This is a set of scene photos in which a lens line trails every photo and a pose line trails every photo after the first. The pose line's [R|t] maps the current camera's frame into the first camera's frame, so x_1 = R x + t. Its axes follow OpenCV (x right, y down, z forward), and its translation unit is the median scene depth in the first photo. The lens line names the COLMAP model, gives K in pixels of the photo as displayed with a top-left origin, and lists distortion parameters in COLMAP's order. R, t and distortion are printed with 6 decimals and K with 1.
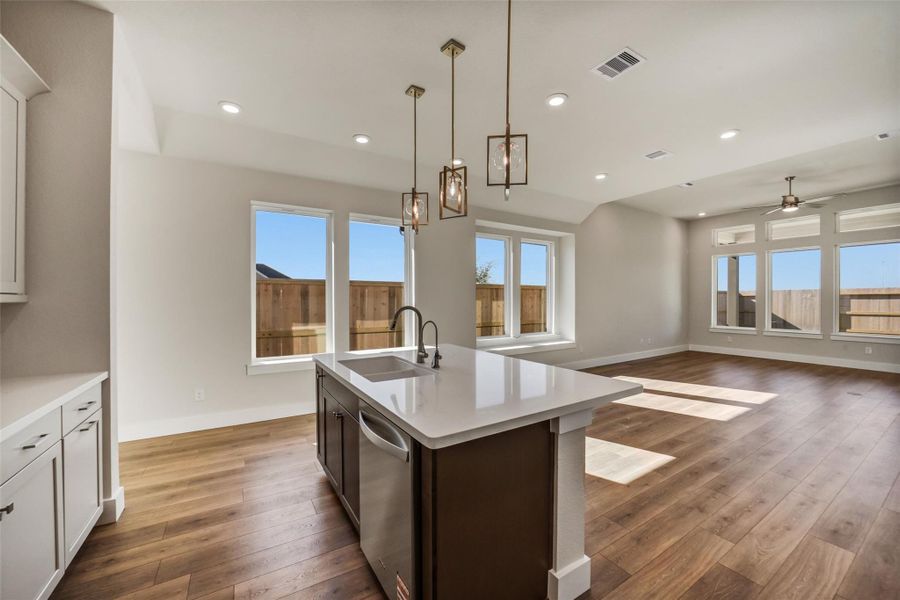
lens RADIAL K [[352.8, 0, 456.3], [0, 352.8, 301.5], [0, 0, 1]] dist [-0.041815, 0.010458]
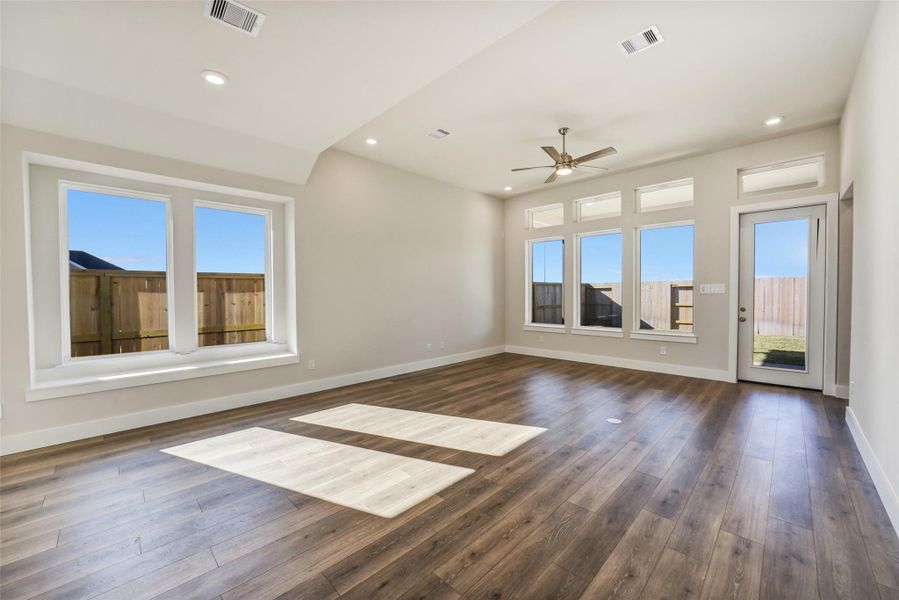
lens RADIAL K [[352.4, 0, 455.8], [0, 352.4, 301.5], [0, 0, 1]] dist [-0.041815, 0.010458]
pose [[0.972432, -0.012398, 0.232855, 0.547418], [0.008423, 0.999801, 0.018058, 0.000710], [-0.233032, -0.015599, 0.972344, 0.293467]]
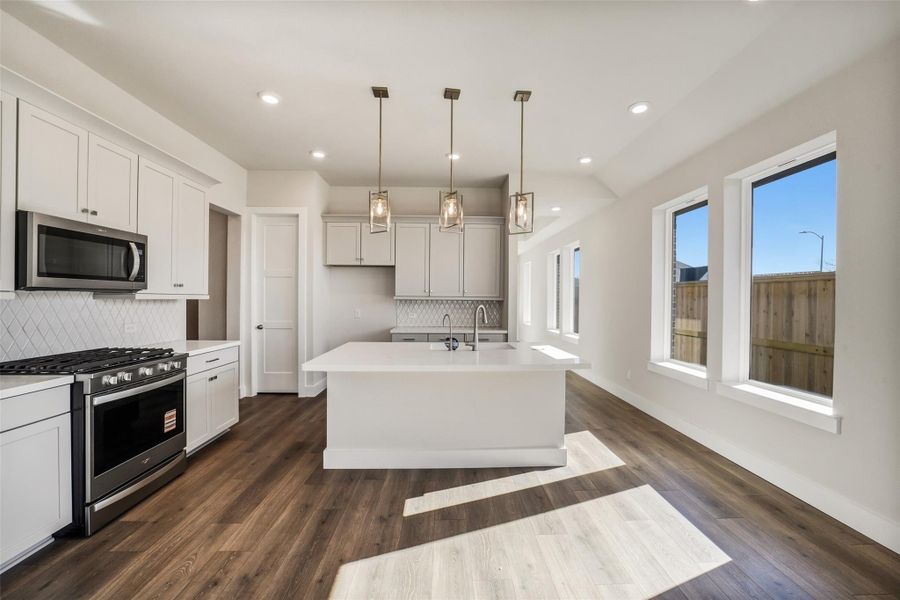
lens RADIAL K [[352.8, 0, 456.3], [0, 352.8, 301.5], [0, 0, 1]] dist [-0.041815, 0.010458]
pose [[-0.502485, 0.002207, -0.864583, 0.419042], [-0.013265, 0.999859, 0.010262, -0.004041], [0.864484, 0.016625, -0.502385, 0.656538]]
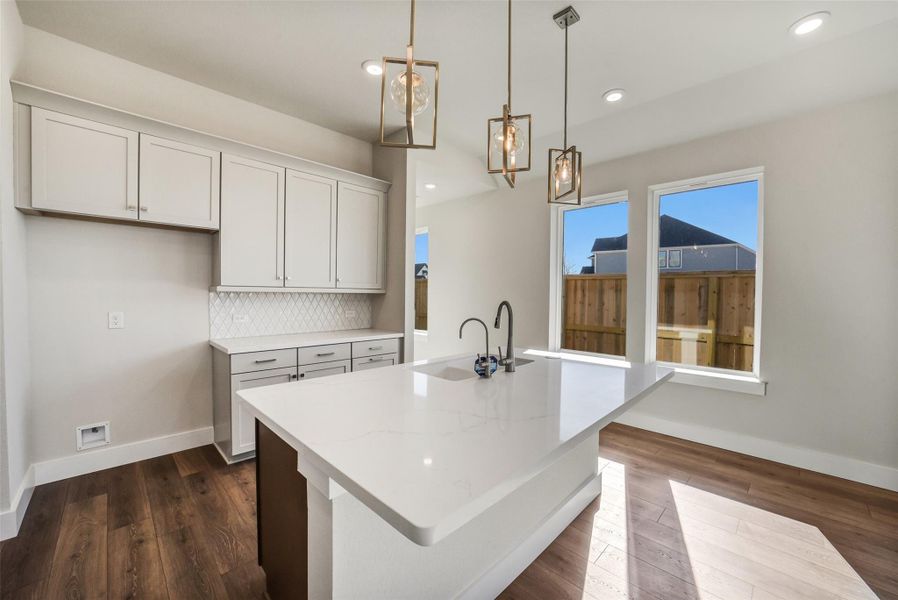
lens RADIAL K [[352.0, 0, 455.3], [0, 352.0, 301.5], [0, 0, 1]] dist [-0.041815, 0.010458]
pose [[0.227724, 0.025008, -0.973405, 0.274279], [-0.018266, 0.999604, 0.021407, -0.000727], [0.973554, 0.012905, 0.228090, 0.292076]]
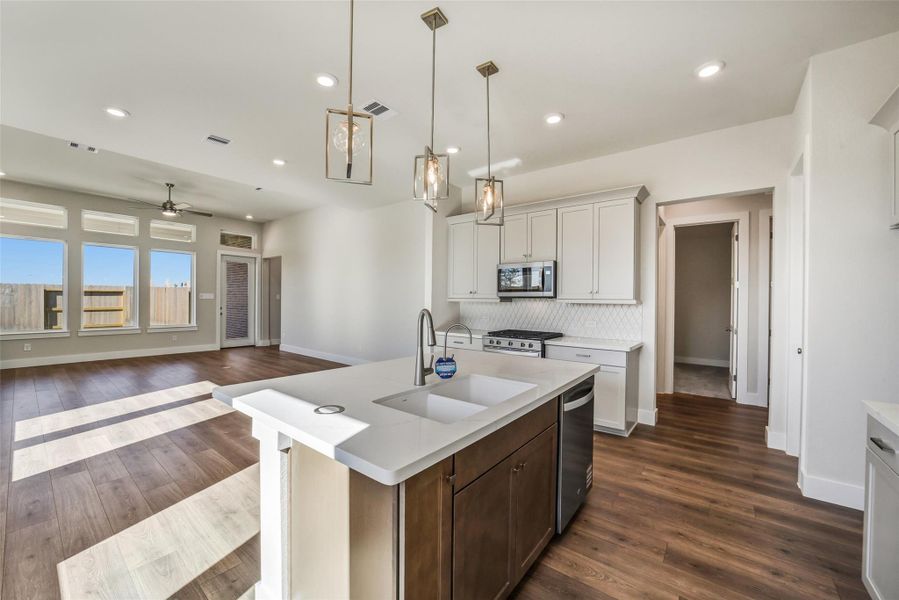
lens RADIAL K [[352.4, 0, 455.8], [0, 352.4, 301.5], [0, 0, 1]] dist [-0.041815, 0.010458]
pose [[-0.337900, -0.008809, 0.941141, -0.348267], [-0.004470, 0.999960, 0.007755, -0.004174], [-0.941171, -0.001587, -0.337926, 0.498226]]
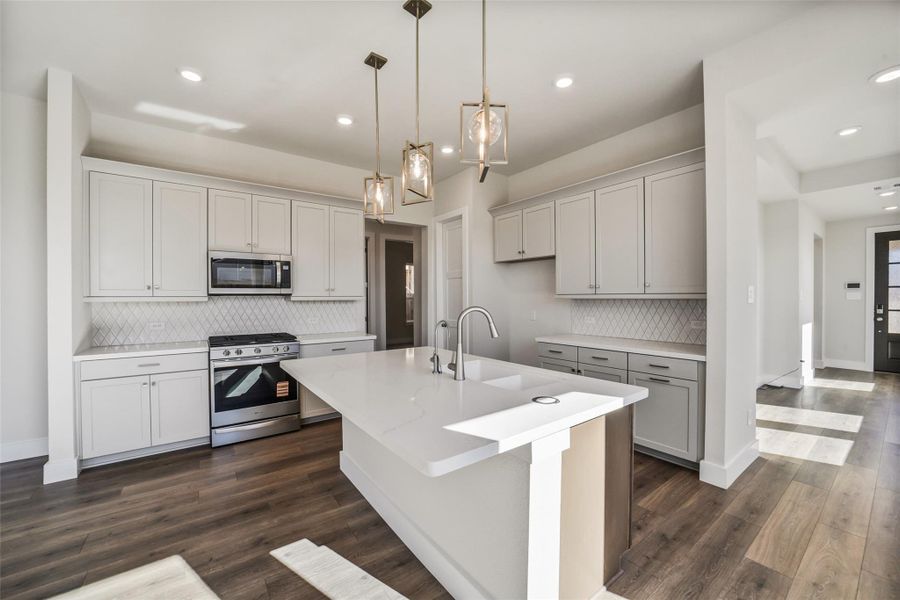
lens RADIAL K [[352.8, 0, 456.3], [0, 352.8, 301.5], [0, 0, 1]] dist [-0.041815, 0.010458]
pose [[-0.997047, 0.004857, -0.076646, -0.015208], [0.003564, 0.999849, 0.016992, -0.004994], [0.076717, 0.016669, -0.996914, 0.747083]]
